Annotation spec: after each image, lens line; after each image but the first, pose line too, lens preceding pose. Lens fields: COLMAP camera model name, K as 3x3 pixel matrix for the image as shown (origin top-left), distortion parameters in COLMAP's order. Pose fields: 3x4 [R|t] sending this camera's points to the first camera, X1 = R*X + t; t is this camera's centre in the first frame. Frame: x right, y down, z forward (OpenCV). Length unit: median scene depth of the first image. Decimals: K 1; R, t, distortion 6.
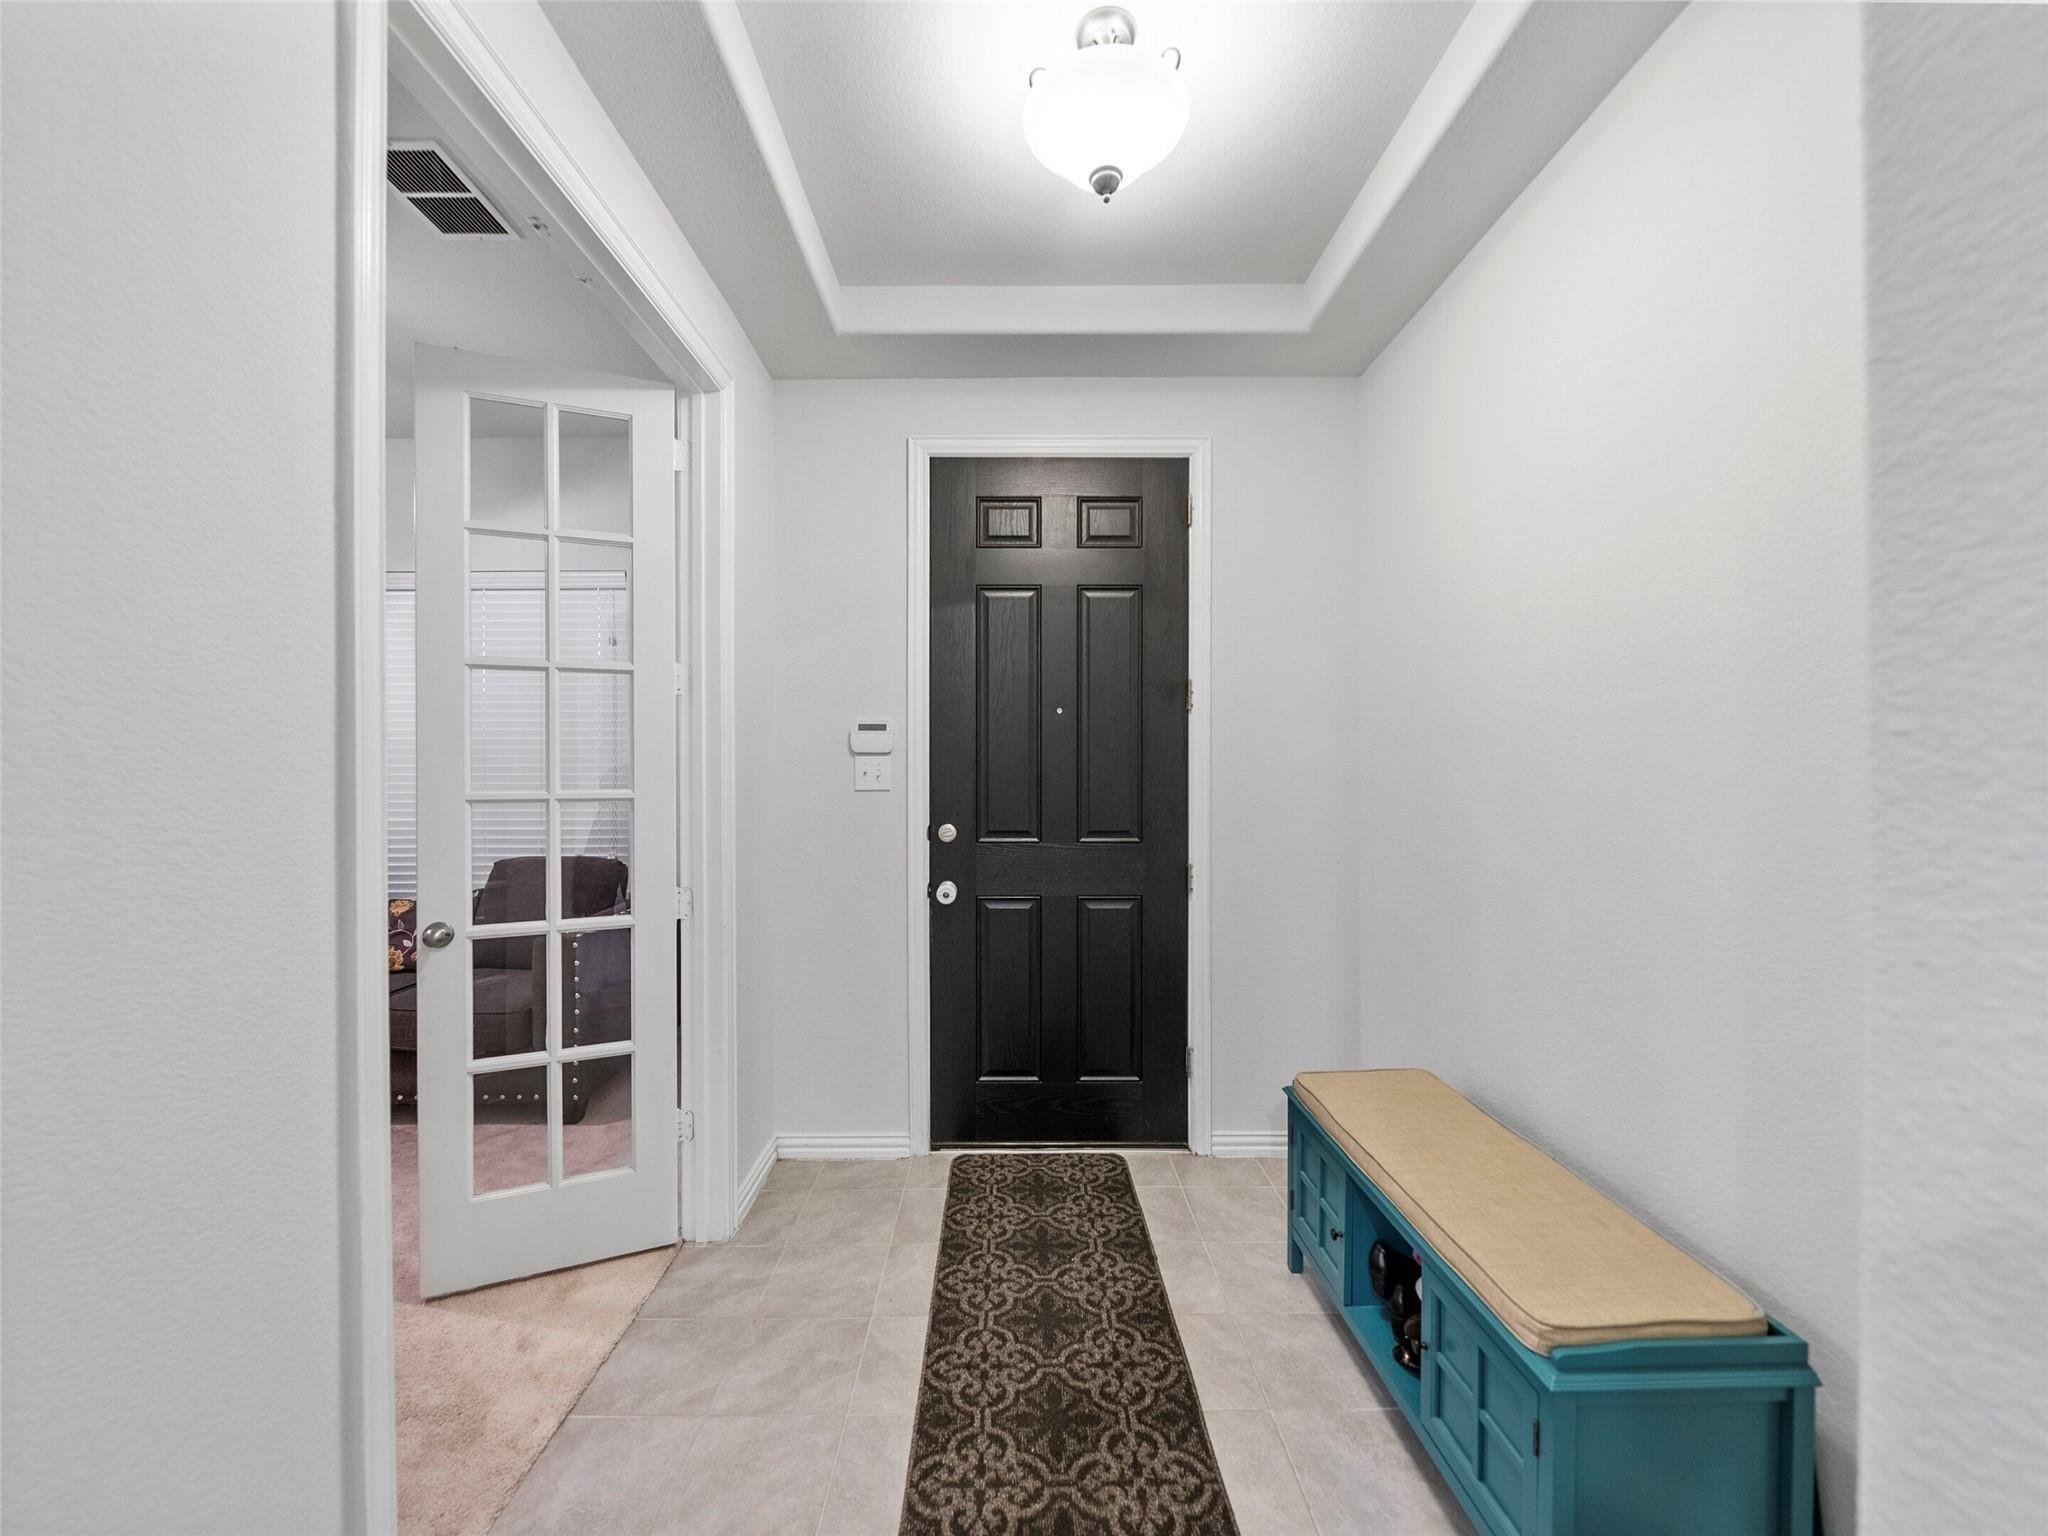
lens RADIAL K [[794.8, 0, 1023.7], [0, 794.8, 767.4], [0, 0, 1]] dist [-0.004293, -0.000376]
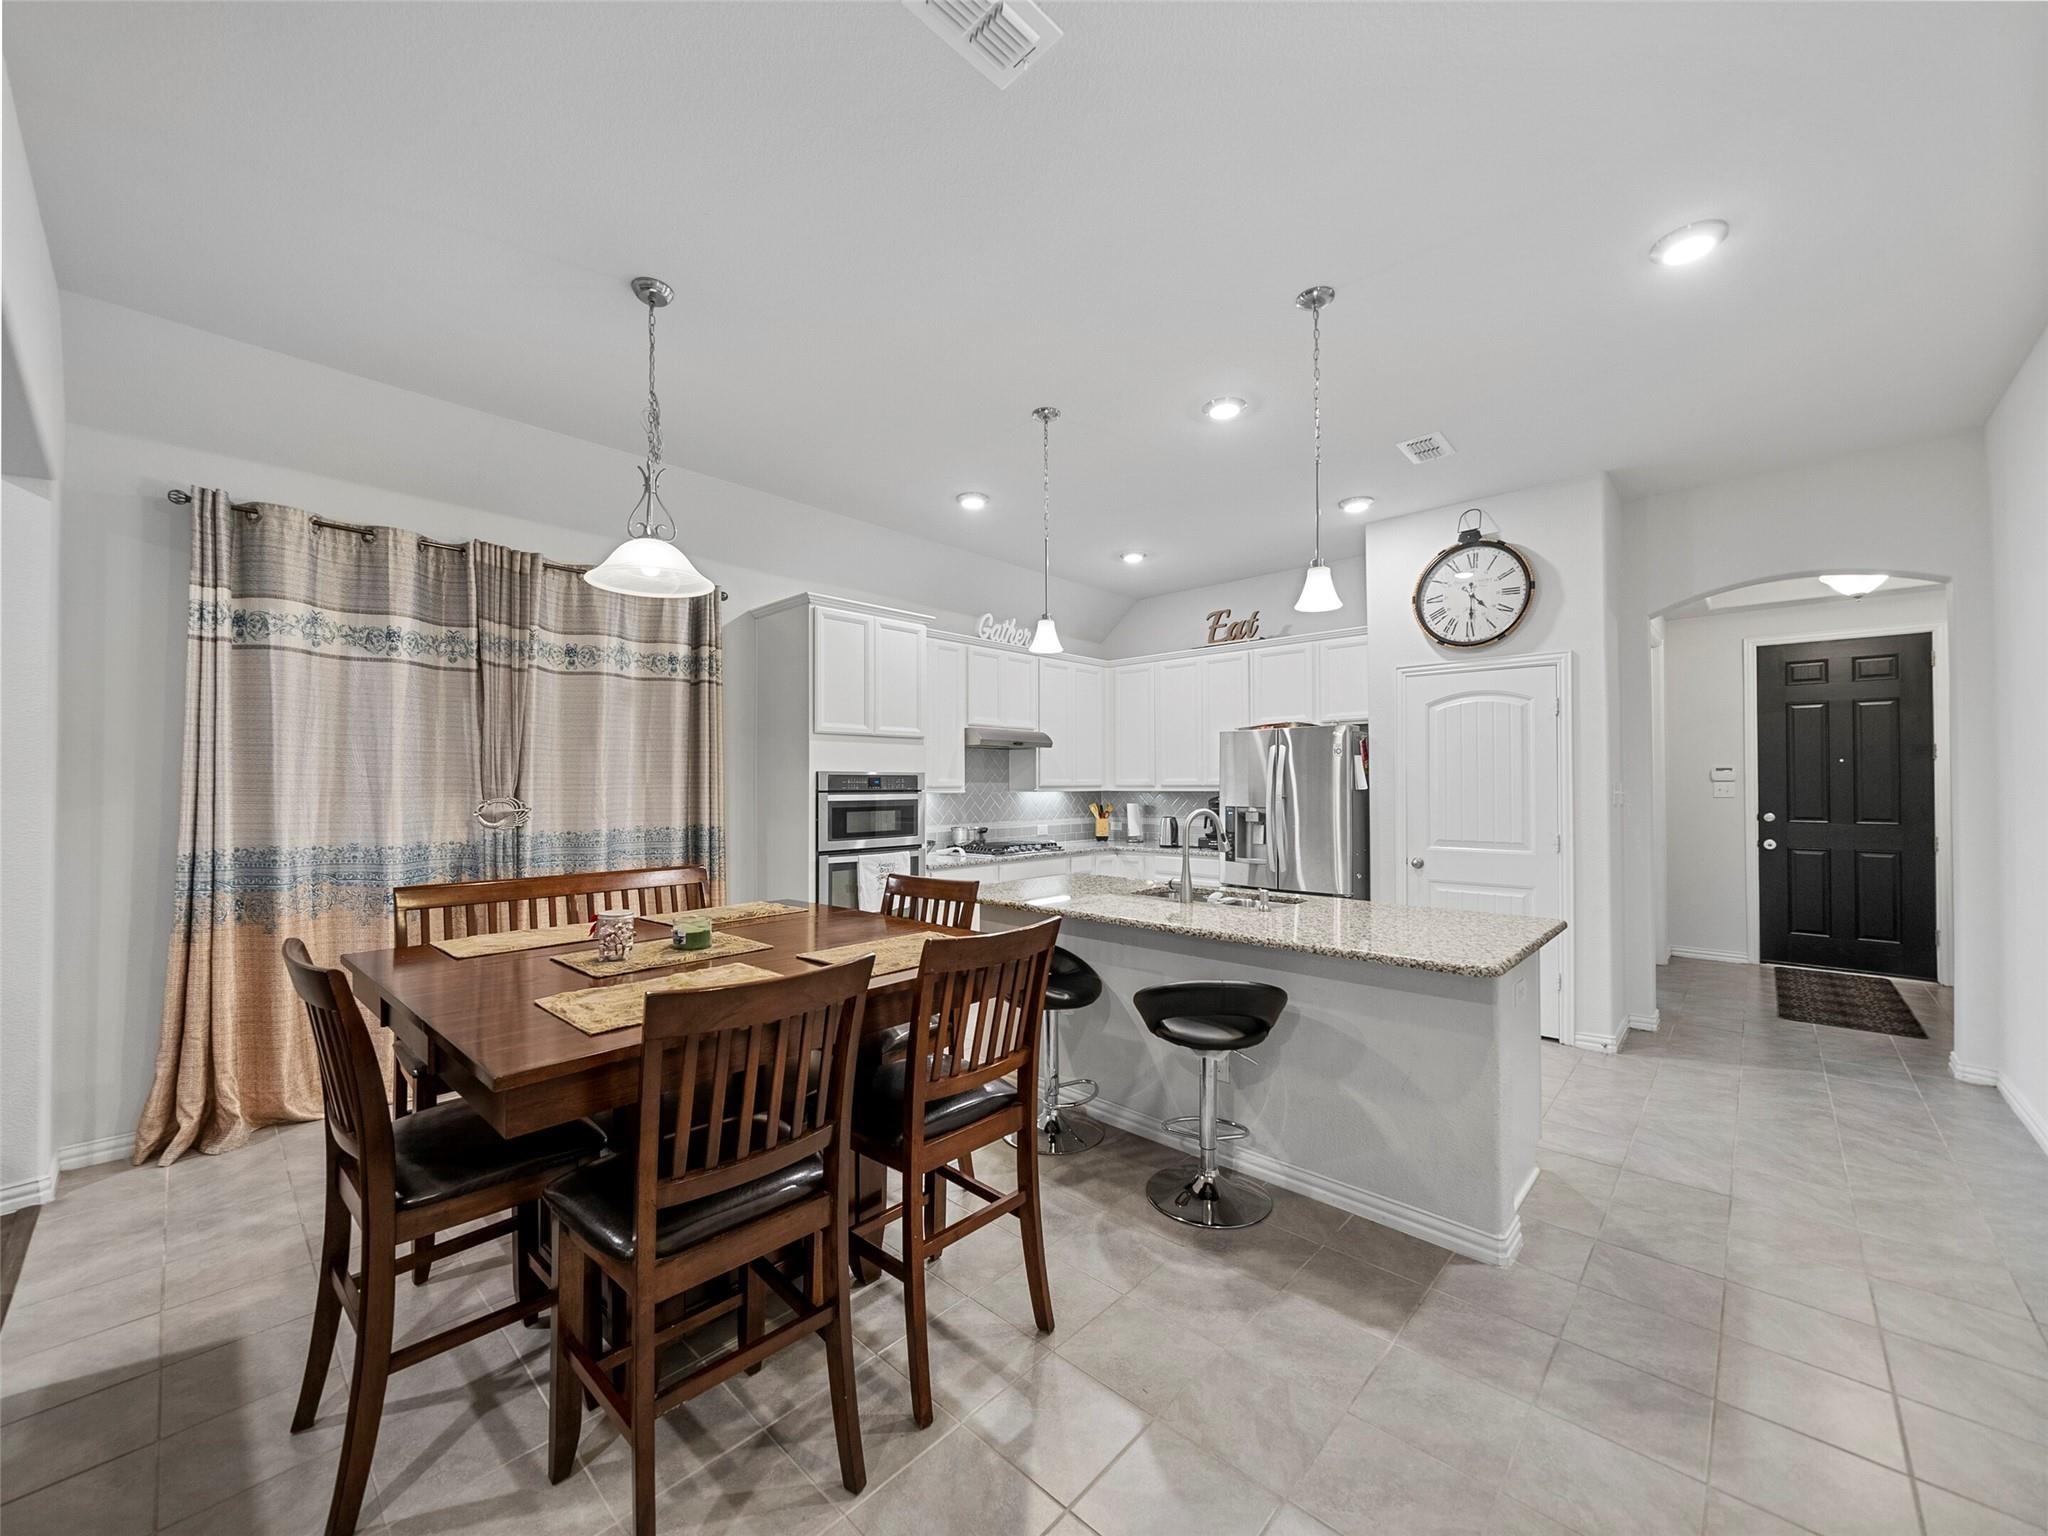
lens RADIAL K [[794.8, 0, 1025.1], [0, 794.8, 774.3], [0, 0, 1]] dist [-0.004293, -0.000376]
pose [[0.722366, -0.007904, -0.691466, -0.068379], [-0.002561, 0.999897, -0.014105, -0.000263], [0.691506, 0.011959, 0.722272, -1.982323]]
